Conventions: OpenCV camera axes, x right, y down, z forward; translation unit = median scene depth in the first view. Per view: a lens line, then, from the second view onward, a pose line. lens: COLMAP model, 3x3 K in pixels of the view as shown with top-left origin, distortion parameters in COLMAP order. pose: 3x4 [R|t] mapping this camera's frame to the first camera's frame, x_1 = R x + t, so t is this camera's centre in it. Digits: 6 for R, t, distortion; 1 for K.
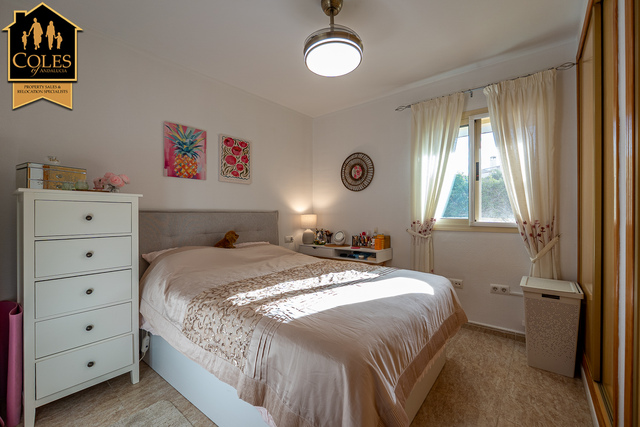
lens RADIAL K [[273.7, 0, 319.2], [0, 273.7, 216.0], [0, 0, 1]] dist [-0.000797, -0.000039]
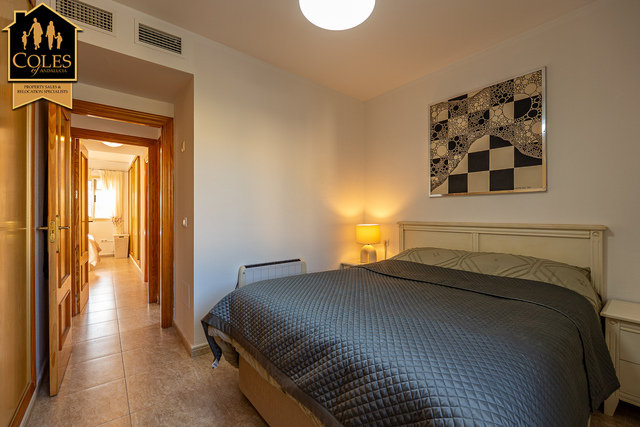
lens RADIAL K [[273.7, 0, 319.5], [0, 273.7, 213.7], [0, 0, 1]] dist [-0.000797, -0.000039]
pose [[0.229810, -0.005073, 0.973222, -1.779646], [0.003697, 0.999984, 0.004339, -0.016524], [-0.973229, 0.002601, 0.229825, -2.048474]]
